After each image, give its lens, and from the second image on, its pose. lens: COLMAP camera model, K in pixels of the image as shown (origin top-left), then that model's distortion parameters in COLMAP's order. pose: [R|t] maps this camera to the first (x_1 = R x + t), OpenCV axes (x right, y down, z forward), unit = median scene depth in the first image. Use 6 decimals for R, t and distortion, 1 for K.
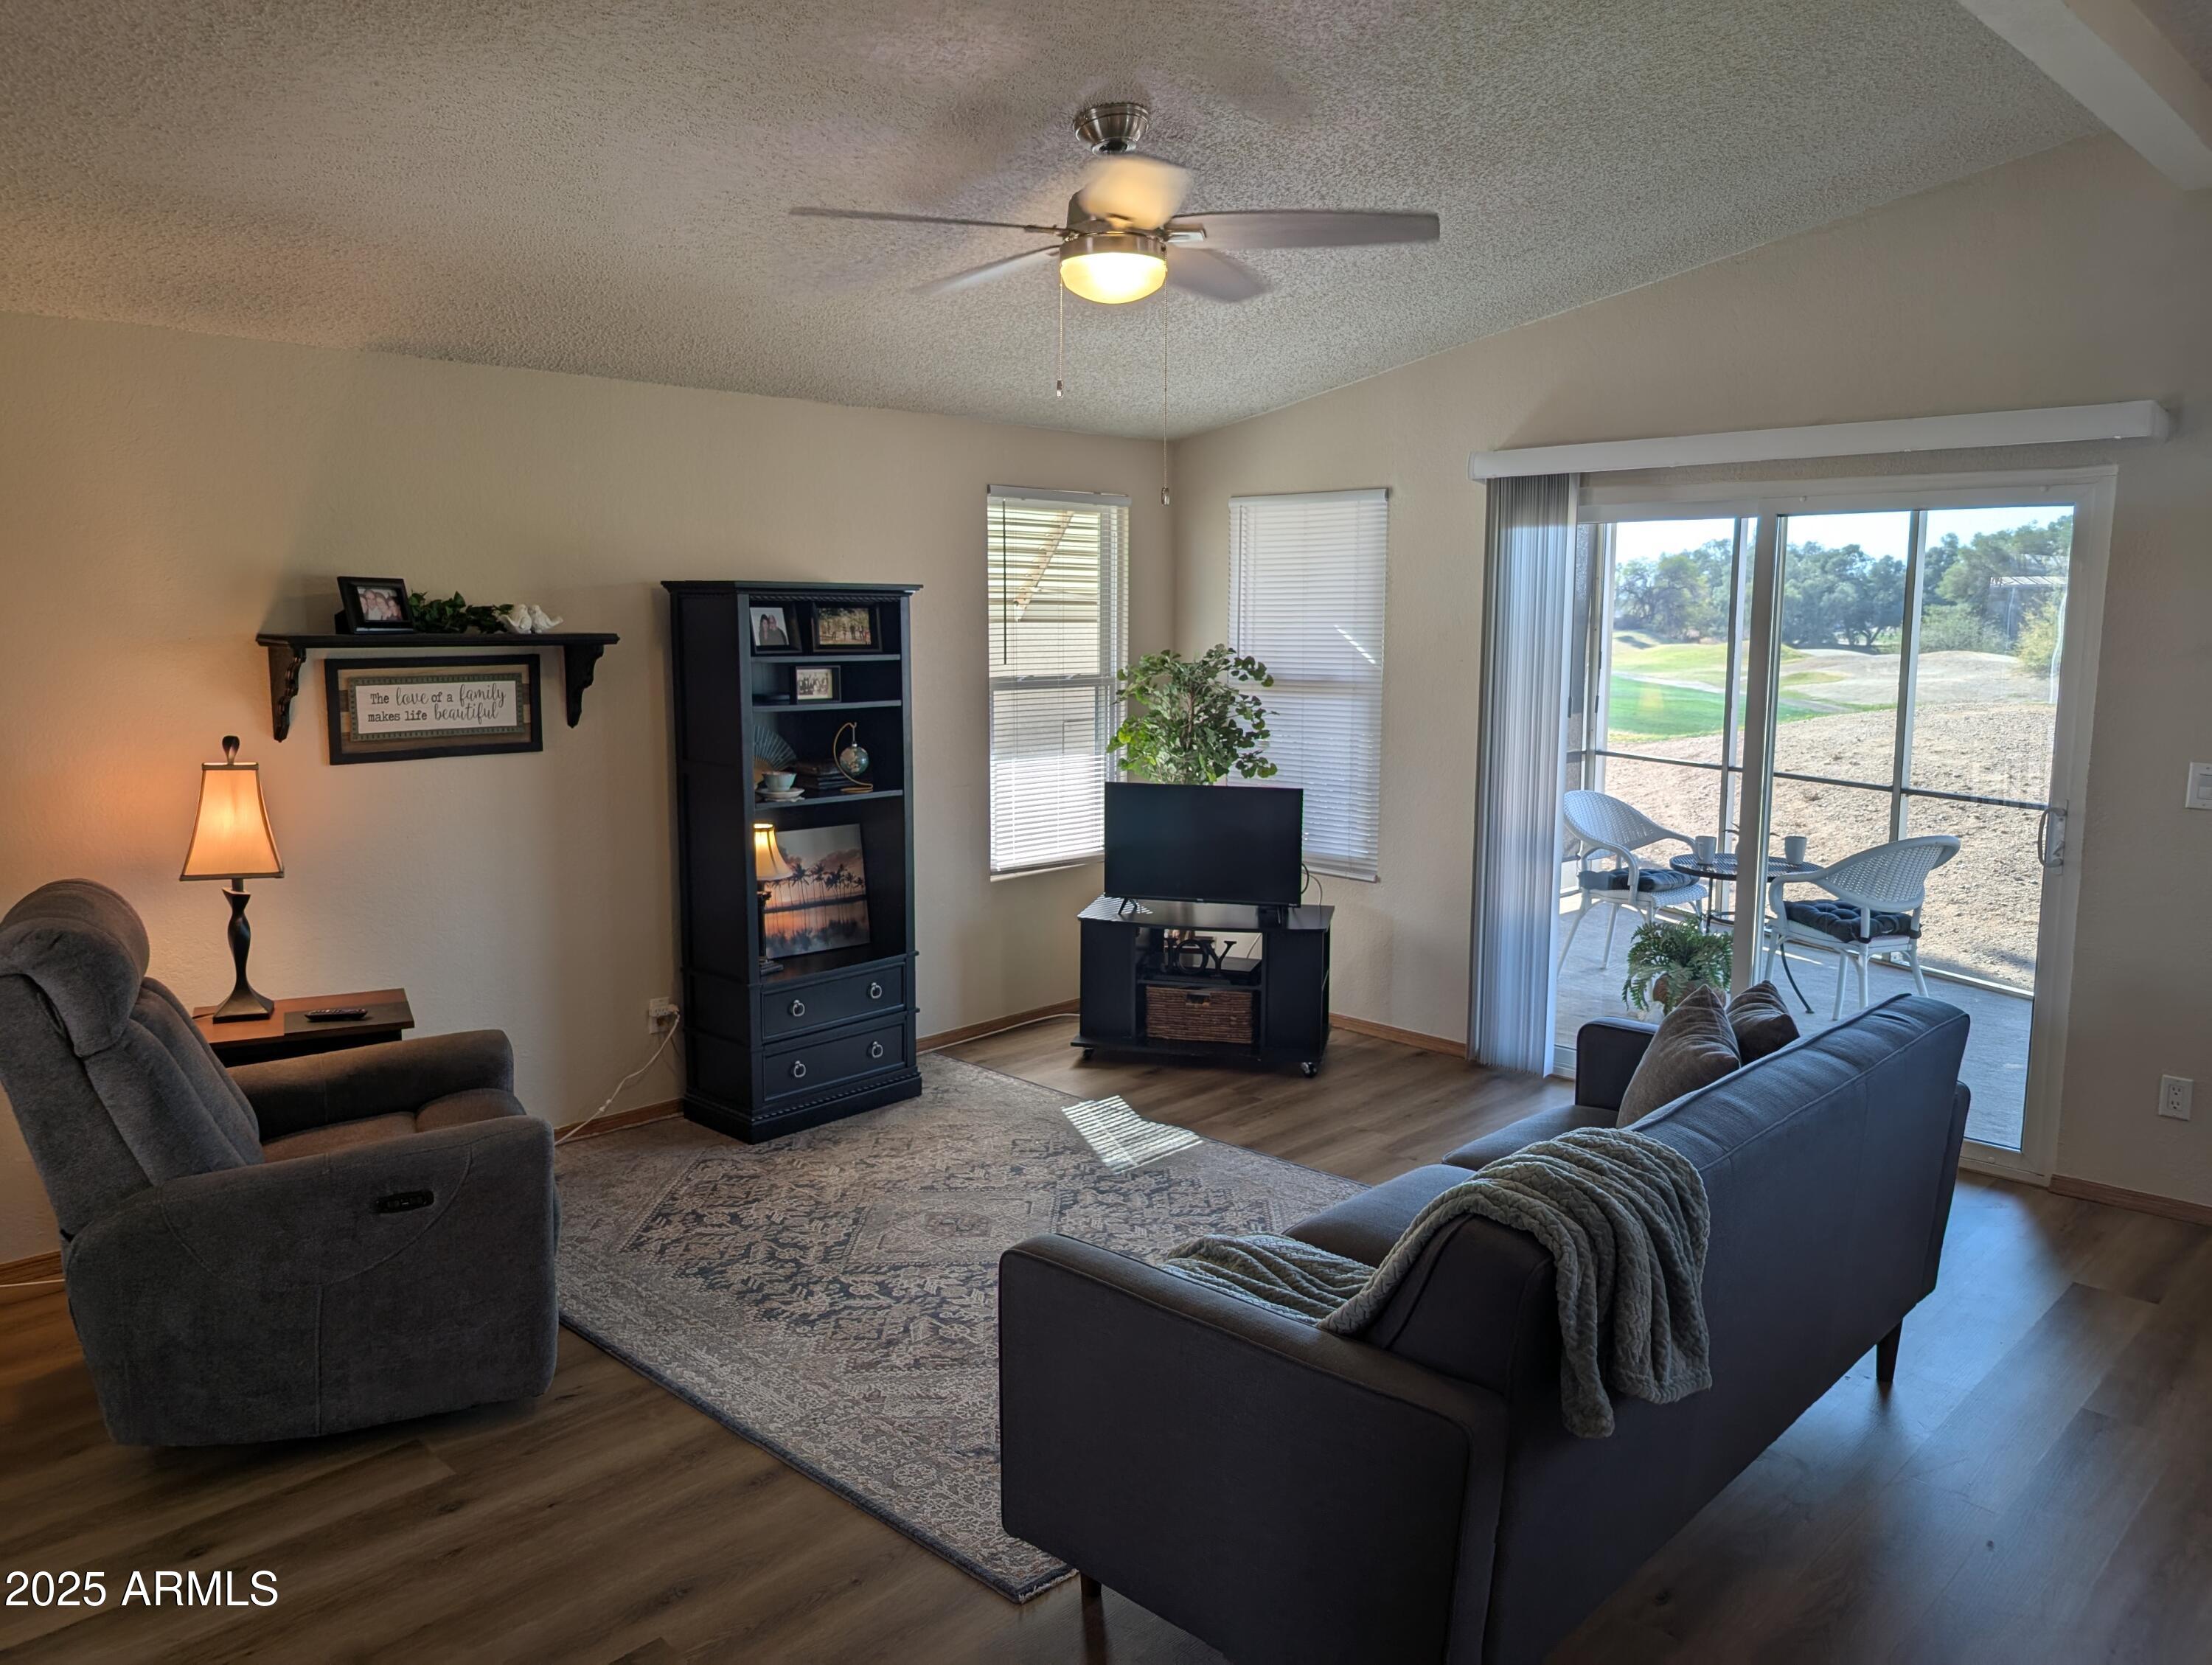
lens RADIAL K [[1542.5, 0, 1108.1], [0, 1542.5, 815.6], [0, 0, 1]] dist [0.012976, -0.018588]
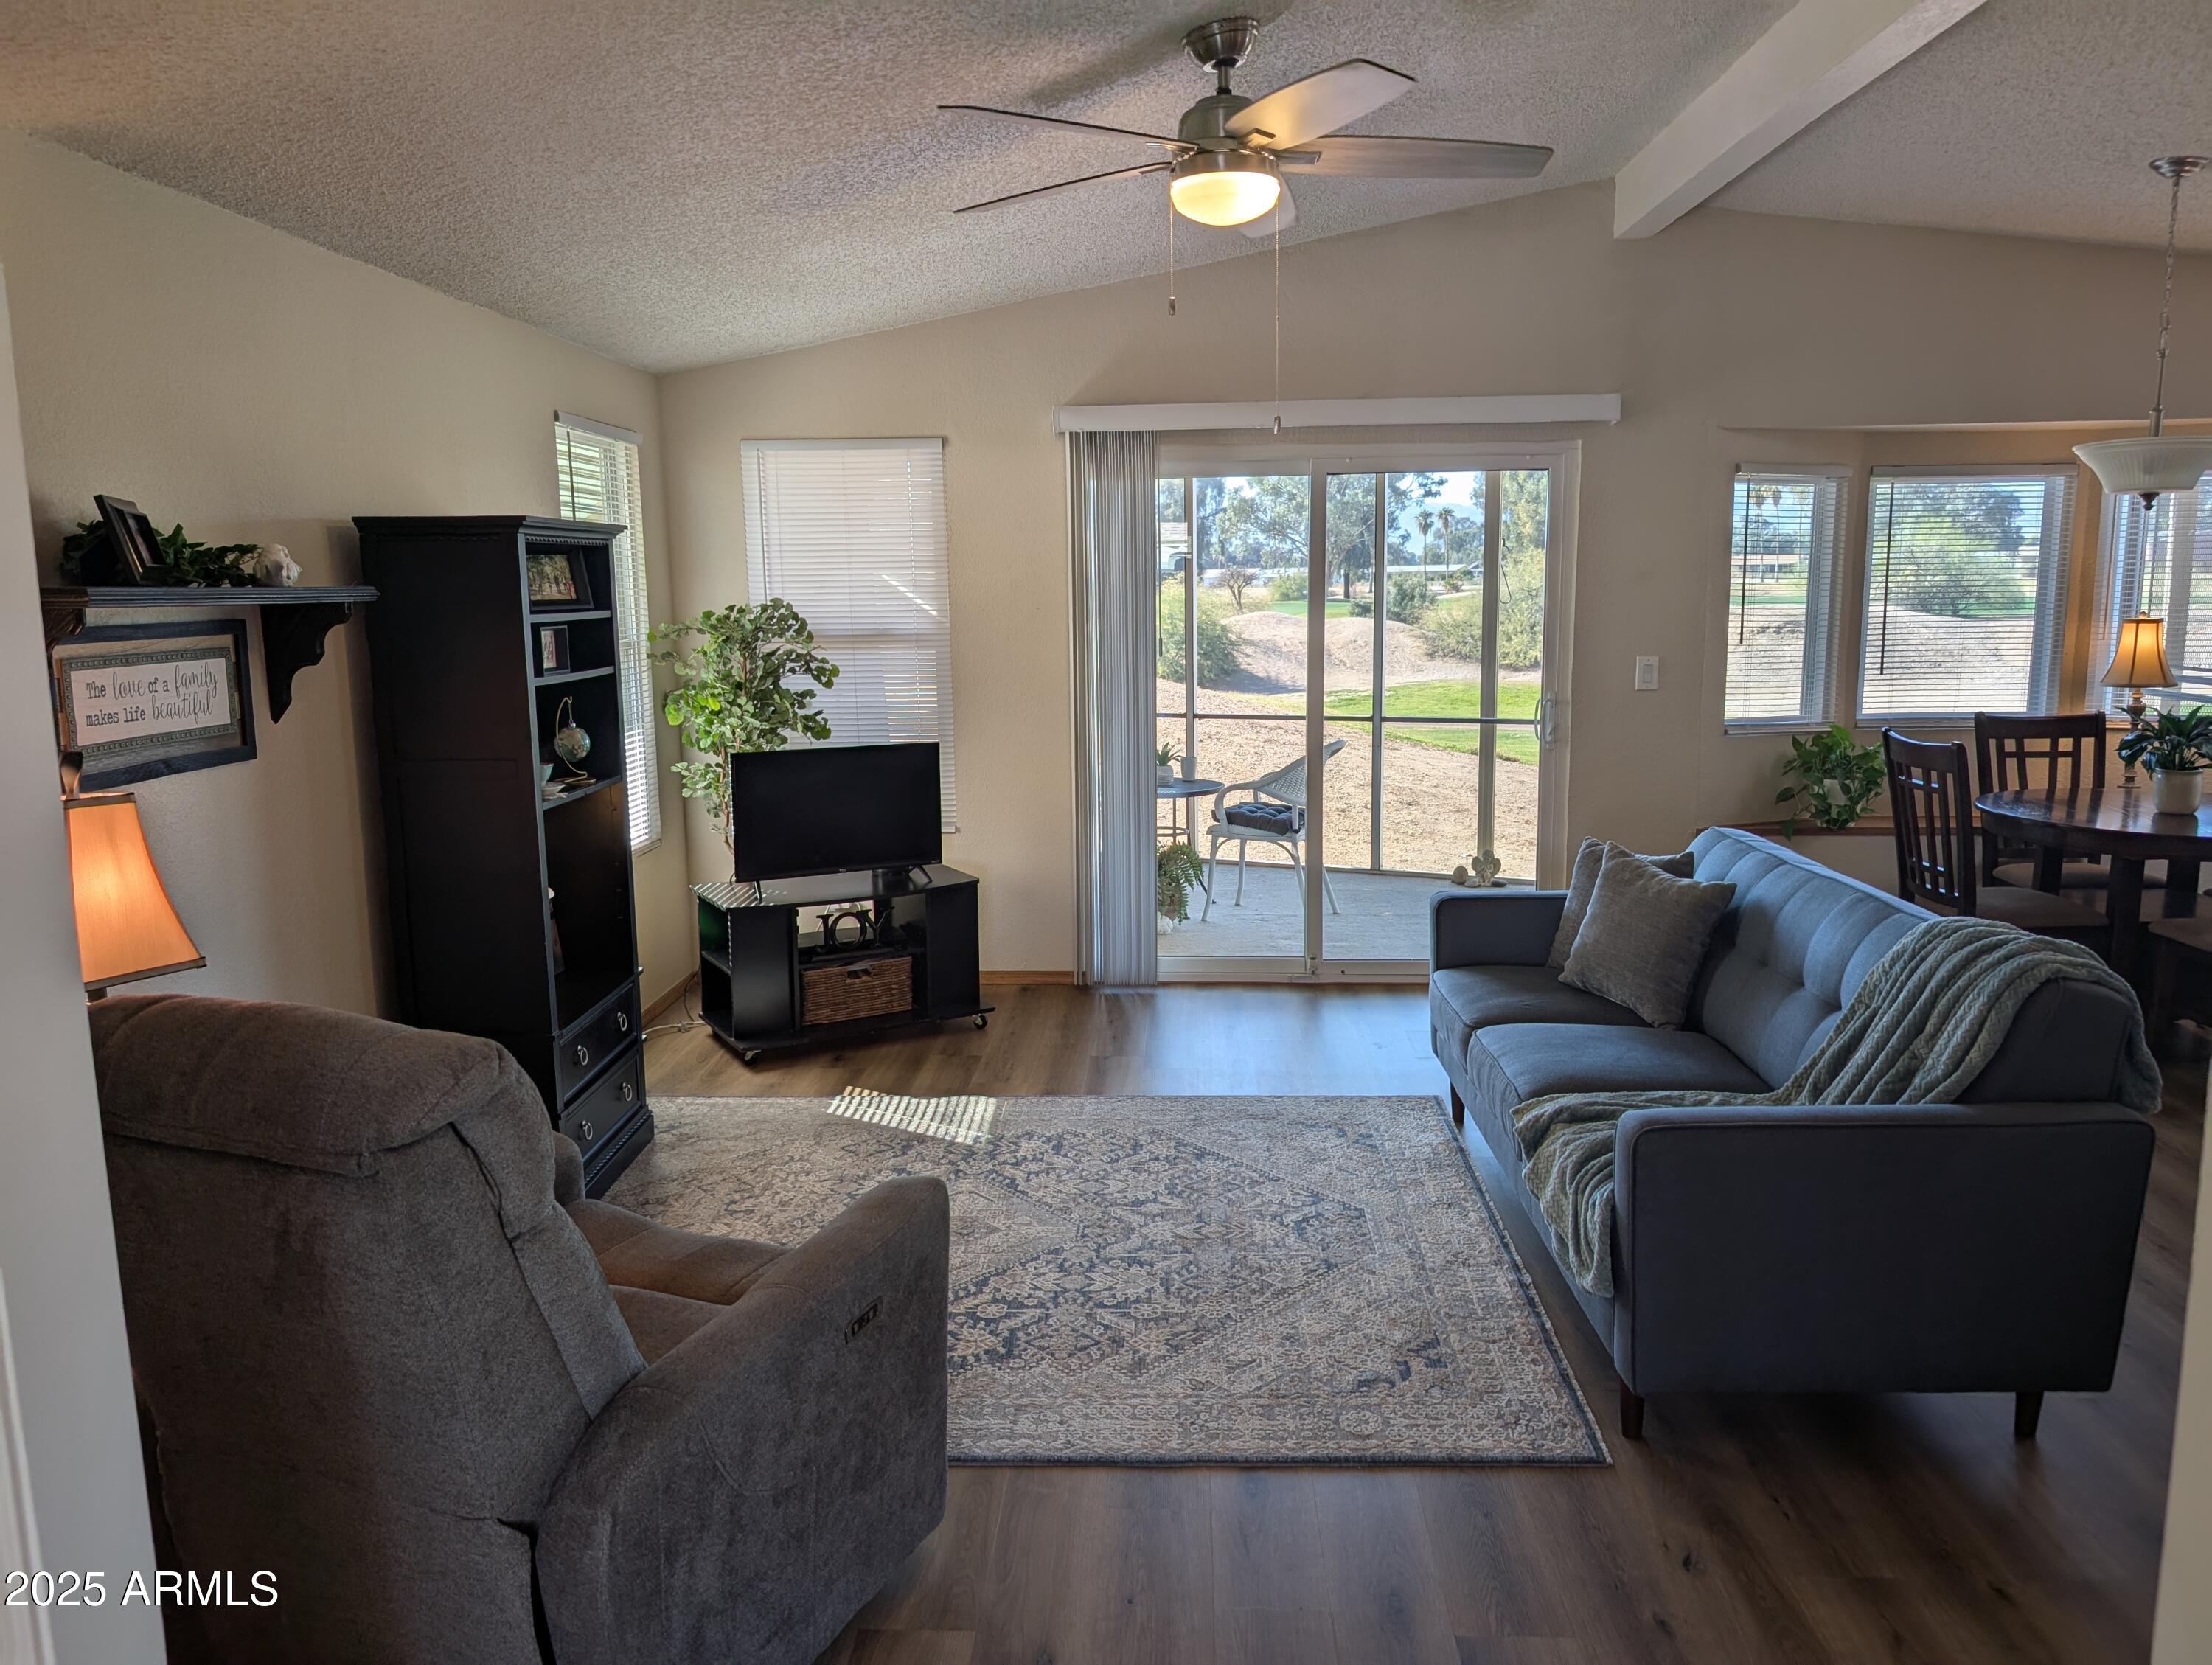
lens RADIAL K [[1542.5, 0, 1088.5], [0, 1542.5, 842.3], [0, 0, 1]] dist [0.012976, -0.018588]
pose [[0.754768, -0.122854, 0.644386, -0.491788], [0.103938, 0.992295, 0.067441, -0.011573], [-0.647706, 0.016074, 0.761721, 0.211698]]
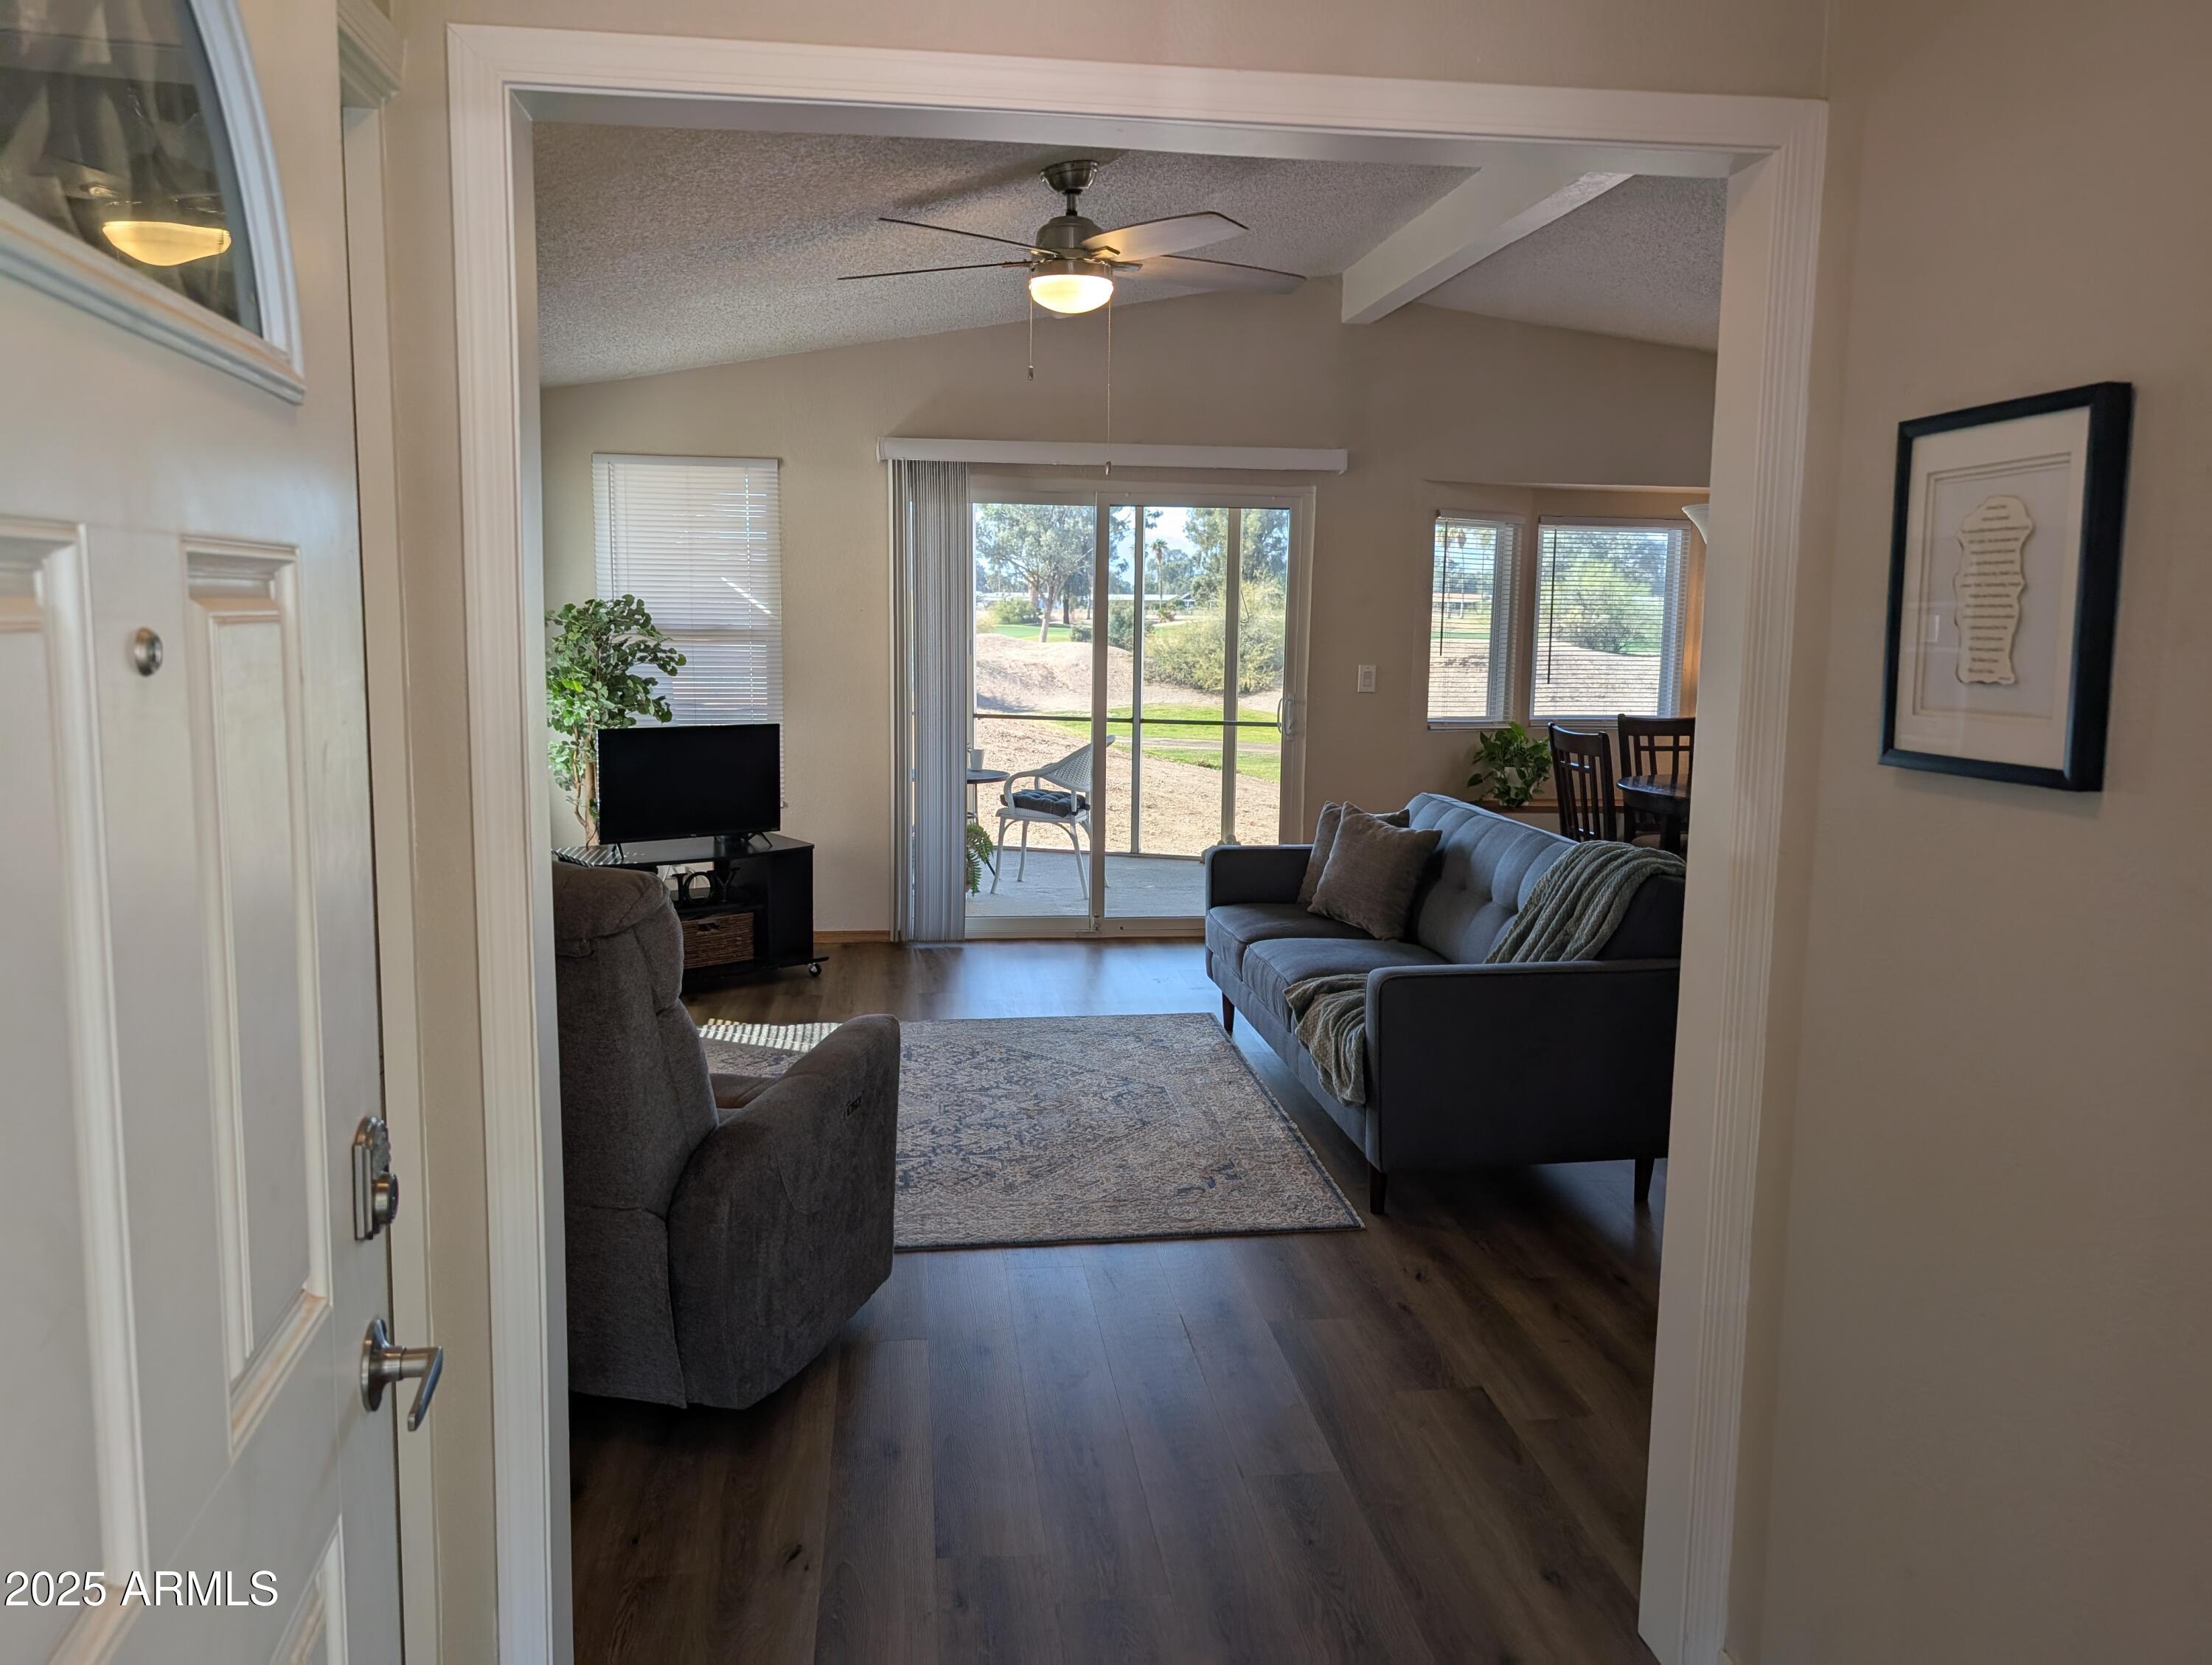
lens RADIAL K [[1542.5, 0, 1072.3], [0, 1542.5, 823.3], [0, 0, 1]] dist [0.012976, -0.018588]
pose [[0.634164, -0.102983, 0.766309, -0.675209], [0.091078, 0.994140, 0.058228, 0.009345], [-0.767815, 0.032868, 0.639828, 0.132218]]
